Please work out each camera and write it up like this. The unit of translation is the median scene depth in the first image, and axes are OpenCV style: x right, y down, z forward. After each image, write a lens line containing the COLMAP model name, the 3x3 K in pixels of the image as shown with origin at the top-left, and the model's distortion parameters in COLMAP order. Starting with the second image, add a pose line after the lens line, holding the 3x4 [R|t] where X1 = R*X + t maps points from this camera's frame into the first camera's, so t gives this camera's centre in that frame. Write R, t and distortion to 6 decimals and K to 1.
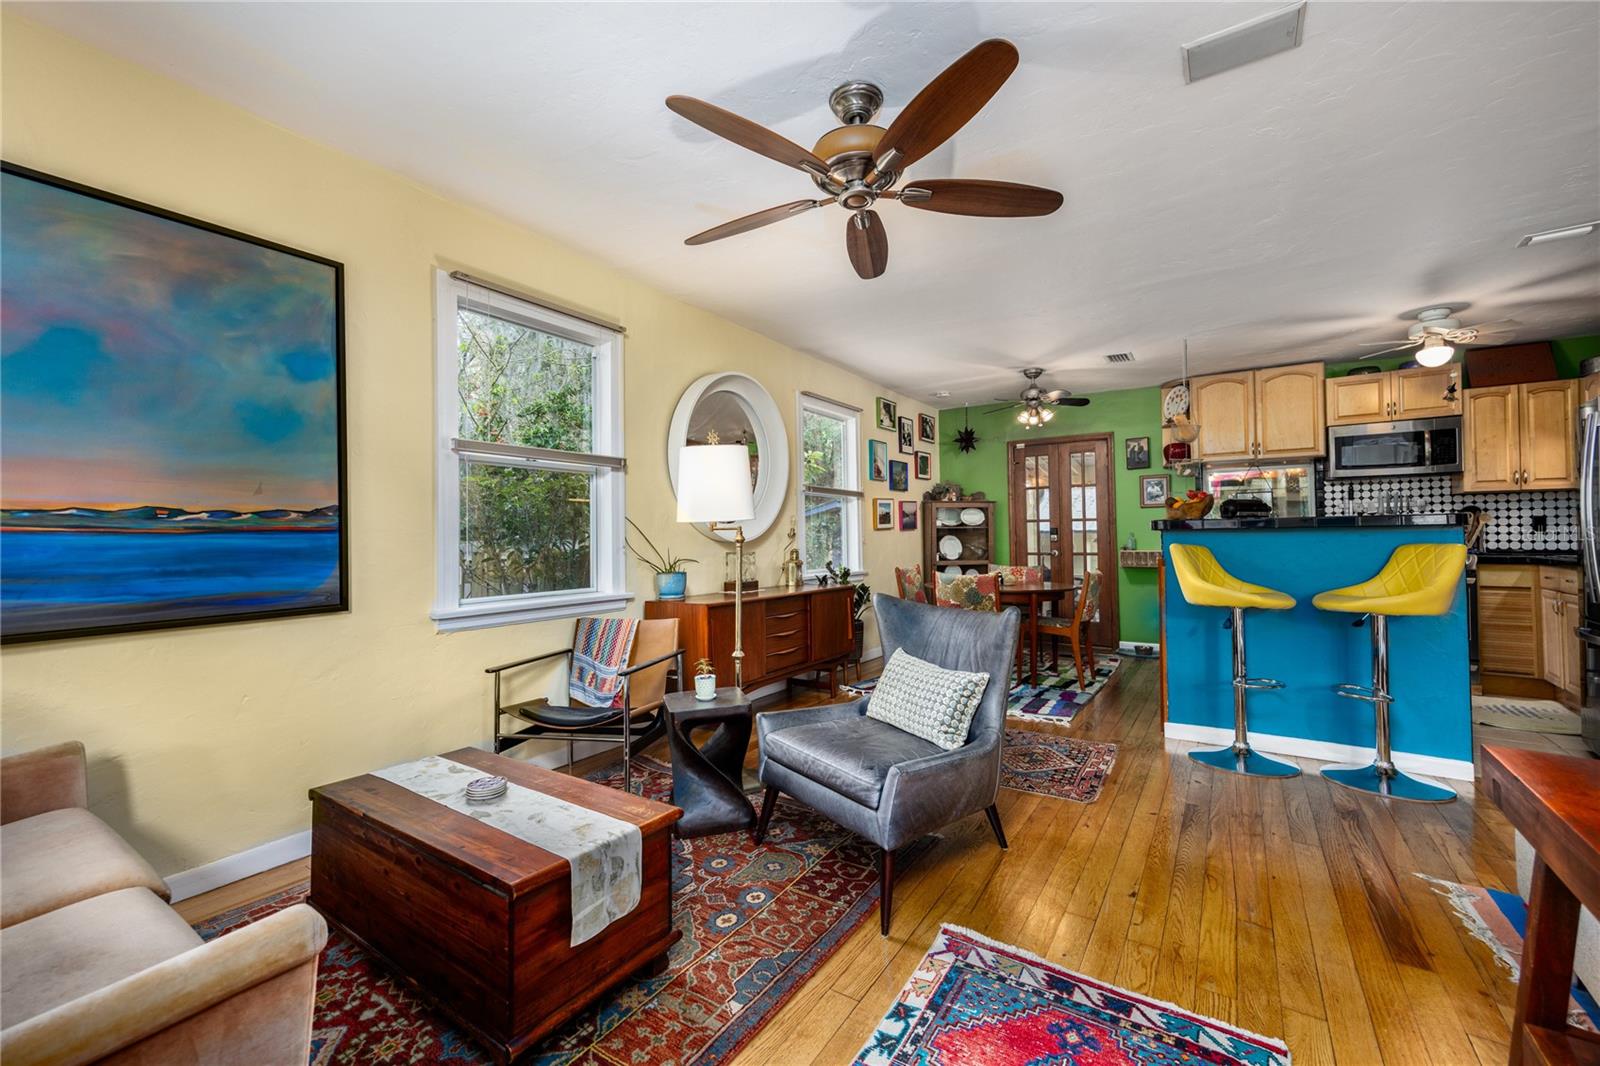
lens RADIAL K [[642.8, 0, 802.6], [0, 642.8, 521.9], [0, 0, 1]] dist [0.000037, -0.000380]
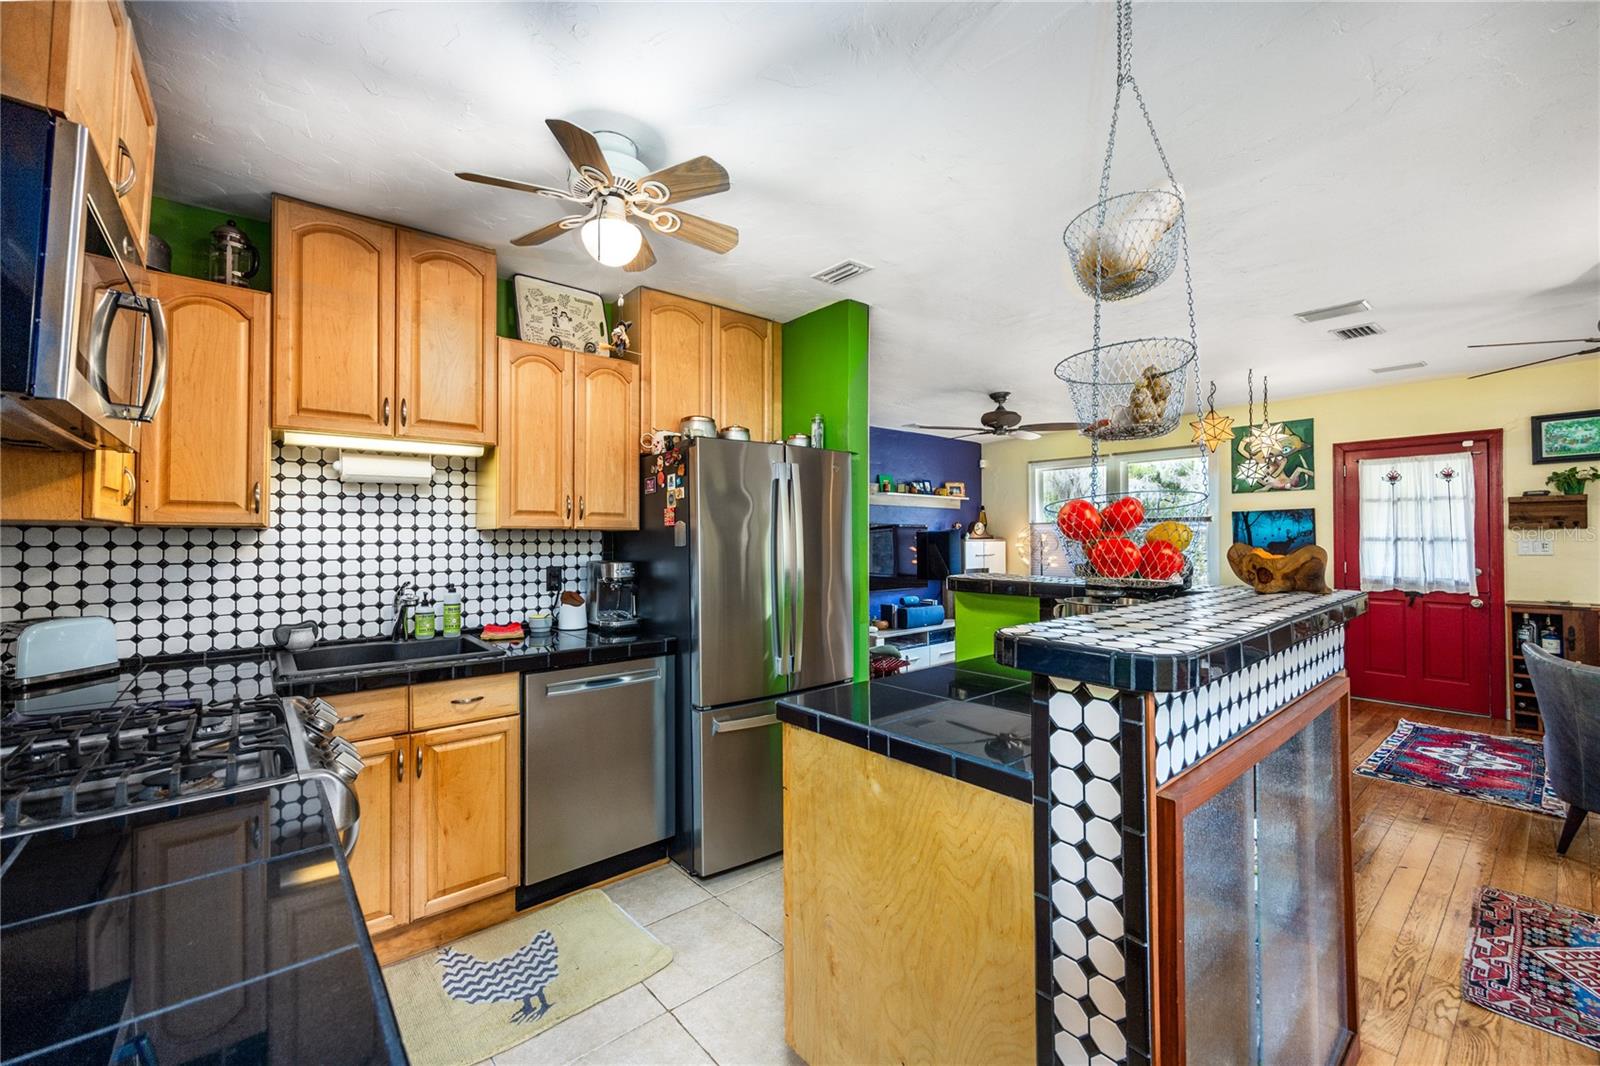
lens RADIAL K [[653.6, 0, 796.2], [0, 653.6, 530.6], [0, 0, 1]] dist [0.003283, -0.000193]
pose [[-0.960590, 0.013544, 0.277638, 0.670627], [0.003701, 0.999347, -0.035948, -0.030508], [-0.277944, -0.033504, -0.960013, 1.302545]]
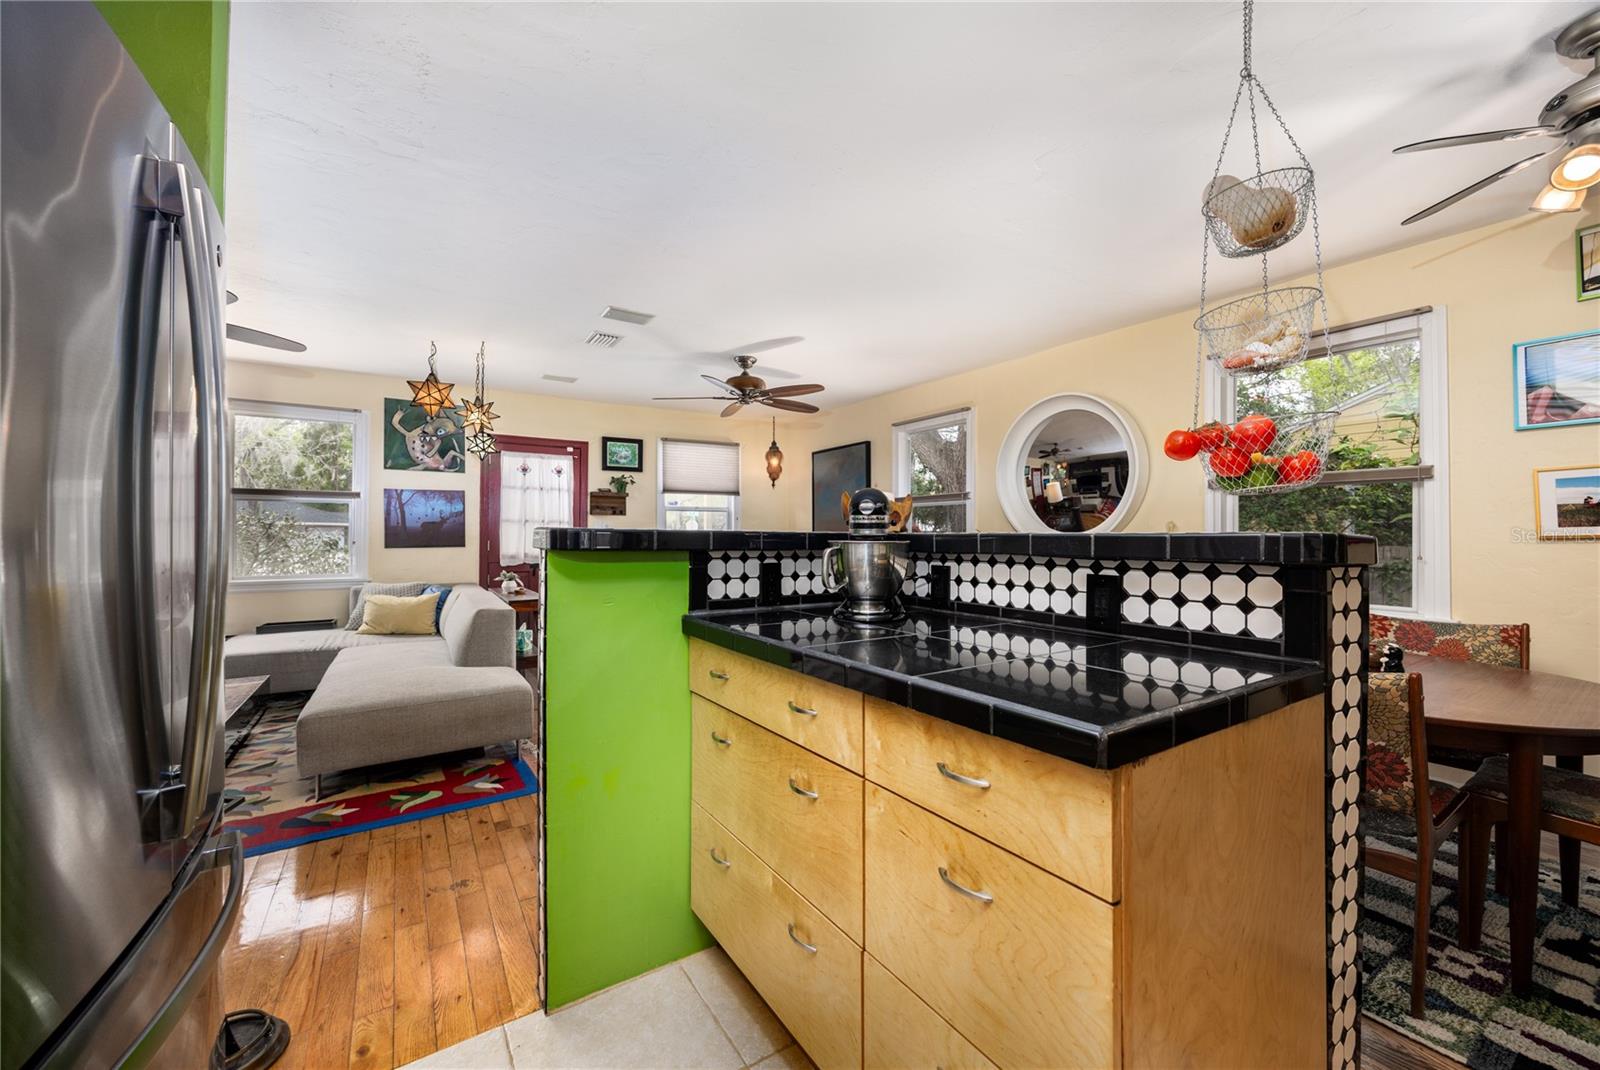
lens RADIAL K [[627.8, 0, 800.0], [0, 627.8, 535.0], [0, 0, 1]] dist [0.001787, 0.000202]
pose [[-0.400328, -0.000030, -0.916372, 0.964573], [0.020734, 0.999744, -0.009090, 0.001286], [0.916137, -0.022639, -0.400224, 0.952103]]
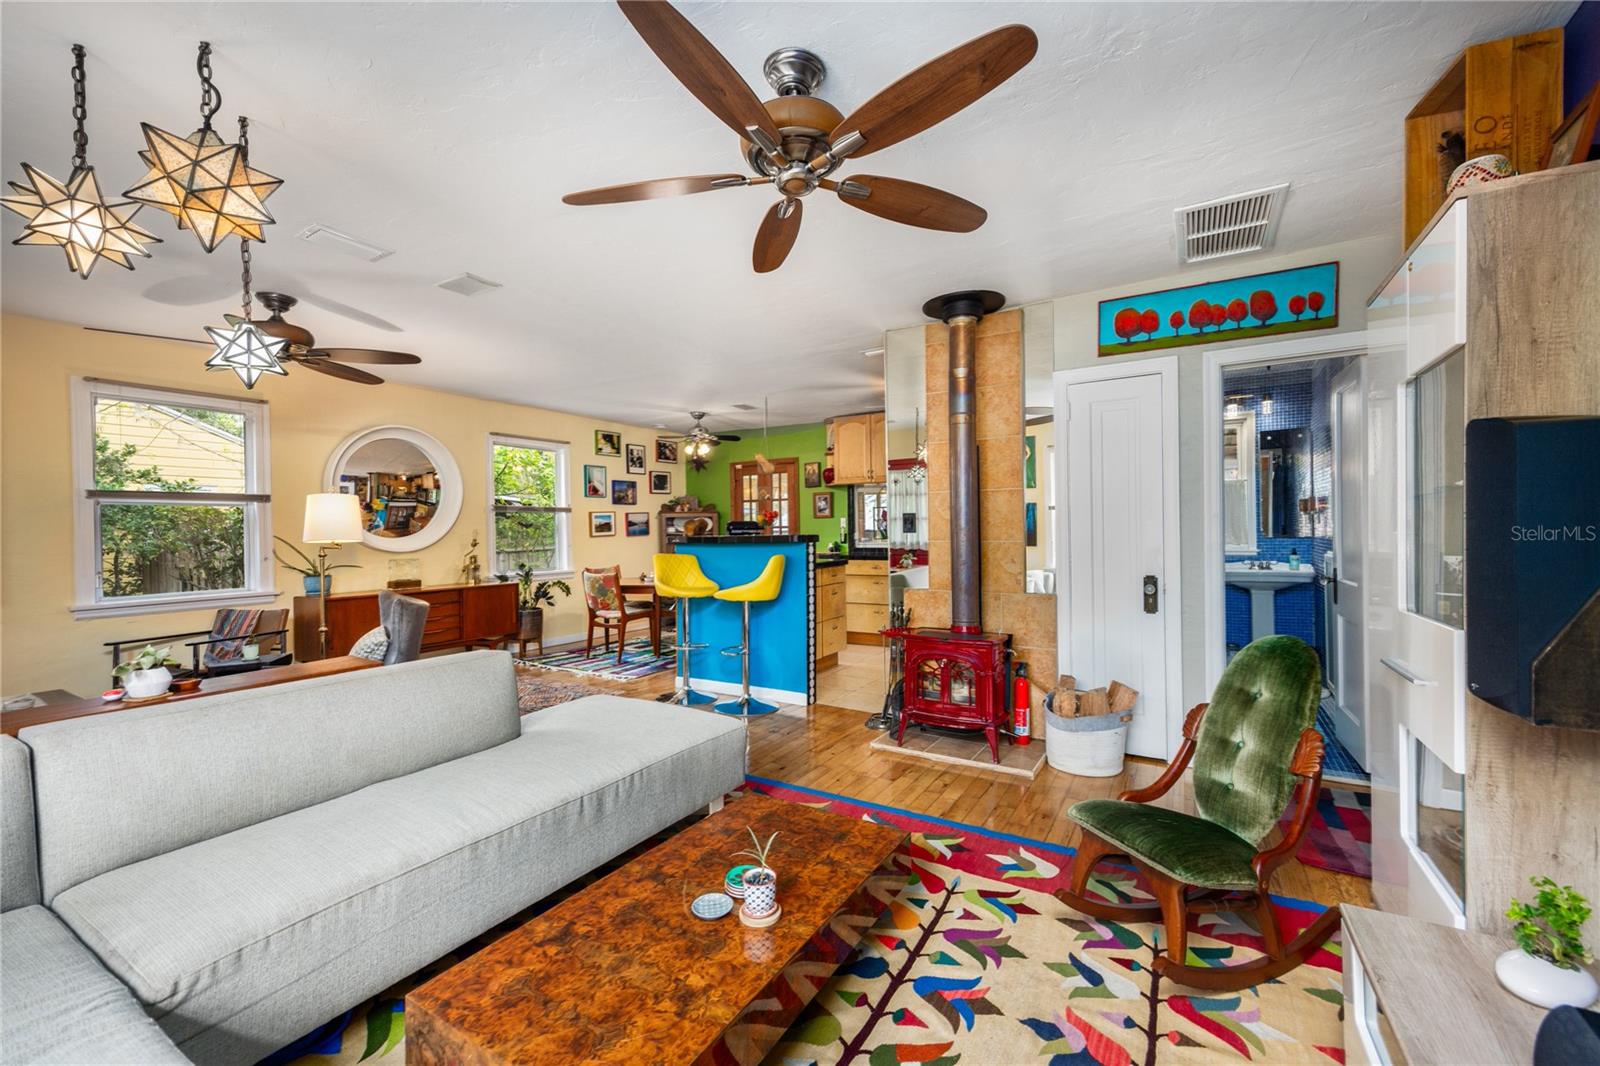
lens RADIAL K [[643.4, 0, 805.6], [0, 643.4, 533.2], [0, 0, 1]] dist [0.001707, 0.000117]
pose [[0.998645, -0.005485, 0.051747, 0.626947], [0.004073, 0.999617, 0.027359, -0.038131], [-0.051877, -0.027111, 0.998285, -0.364596]]
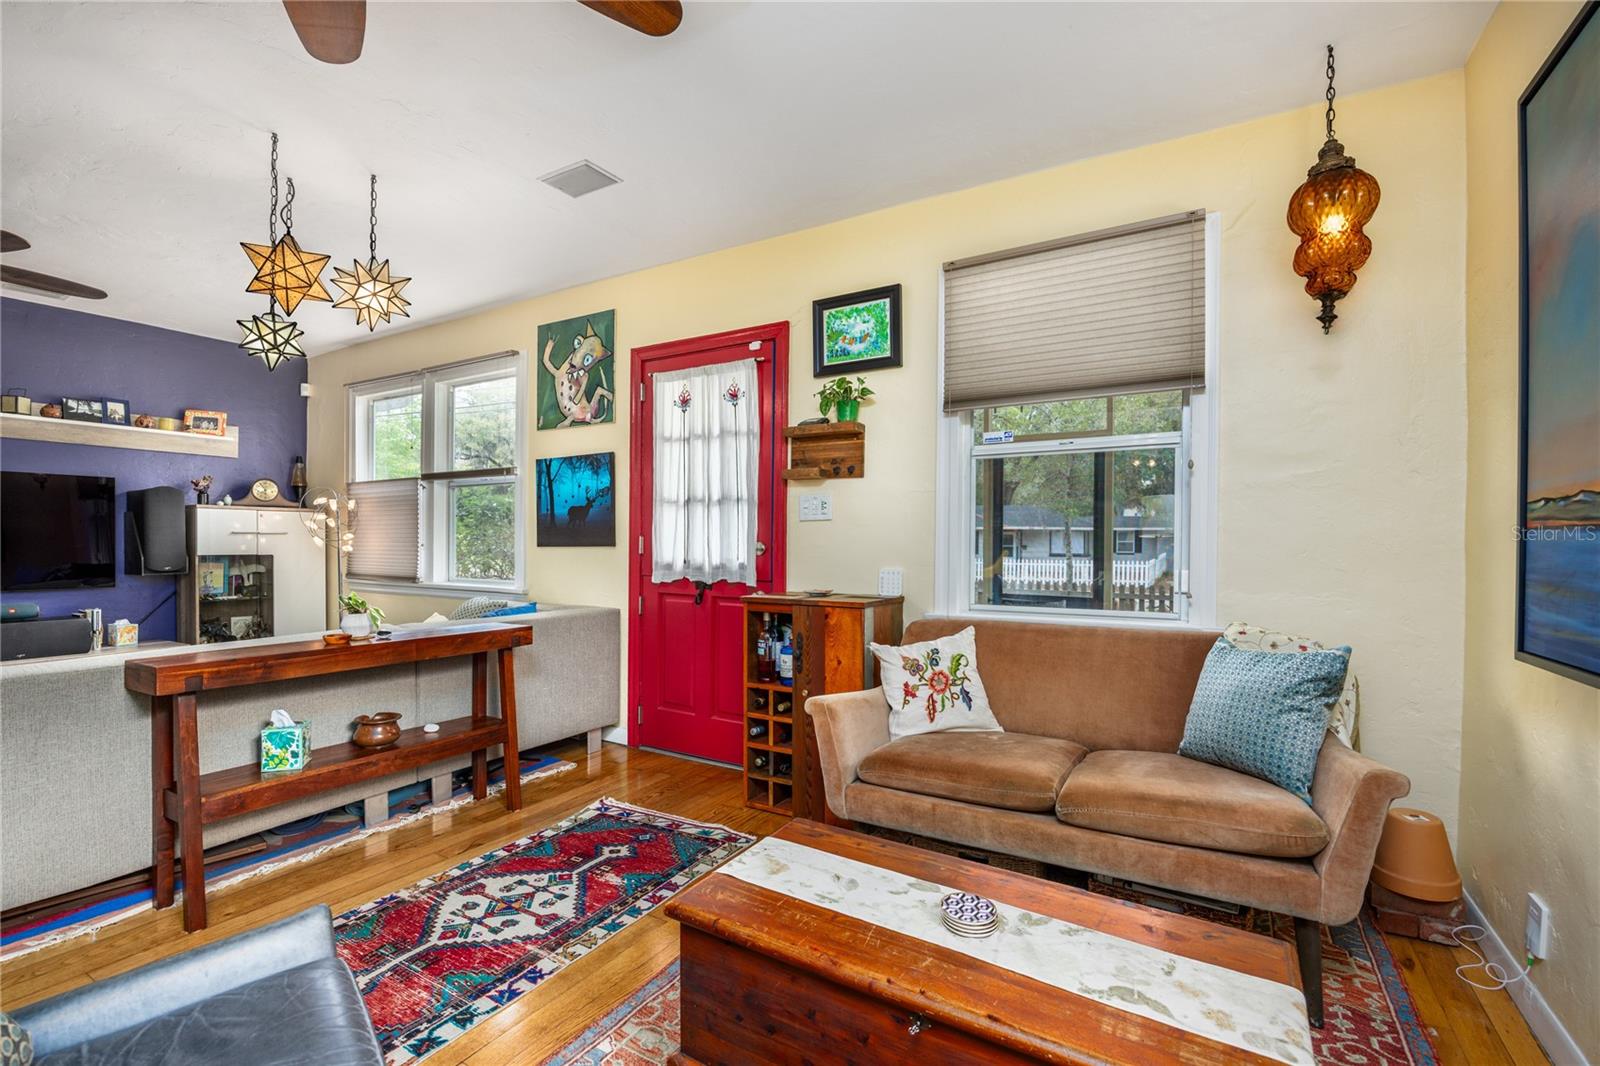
lens RADIAL K [[711.1, 0, 799.9], [0, 711.1, 546.8], [0, 0, 1]] dist [-0.017409, 0.000309]
pose [[-0.998381, 0.000172, -0.056887, -0.121666], [0.001016, 0.999890, -0.014819, 0.012774], [0.056878, -0.014853, -0.998271, 0.680274]]
